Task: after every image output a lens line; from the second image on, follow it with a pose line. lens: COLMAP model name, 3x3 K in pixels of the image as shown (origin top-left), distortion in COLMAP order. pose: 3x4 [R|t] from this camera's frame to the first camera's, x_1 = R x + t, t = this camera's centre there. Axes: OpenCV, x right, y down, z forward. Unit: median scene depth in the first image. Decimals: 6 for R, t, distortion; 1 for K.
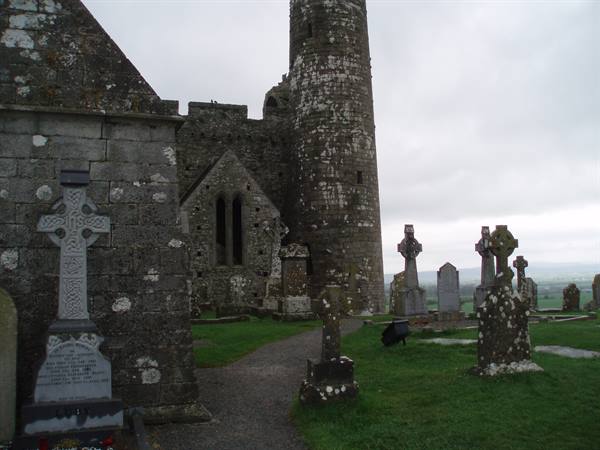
lens RADIAL K [[706.0, 0, 300.0], [0, 706.0, 225.0], [0, 0, 1]] dist [-0.096153, 0.030573]
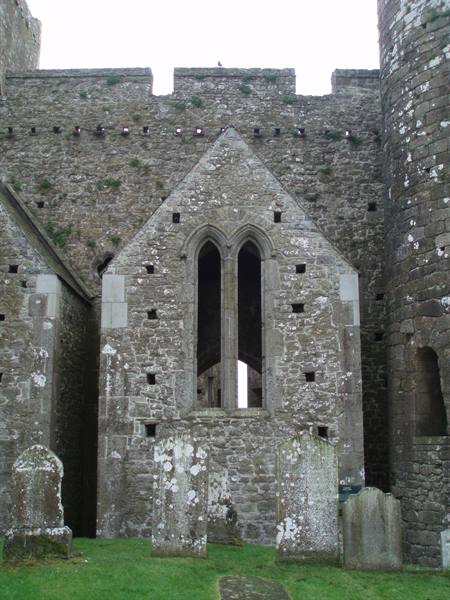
lens RADIAL K [[706.0, 0, 225.0], [0, 706.0, 300.0], [0, 0, 1]] dist [-0.096153, 0.030573]
pose [[0.948046, -0.038454, -0.315802, 0.025141], [0.005127, 0.994386, -0.105692, 0.038109], [0.318093, 0.098582, 0.942920, 0.612022]]
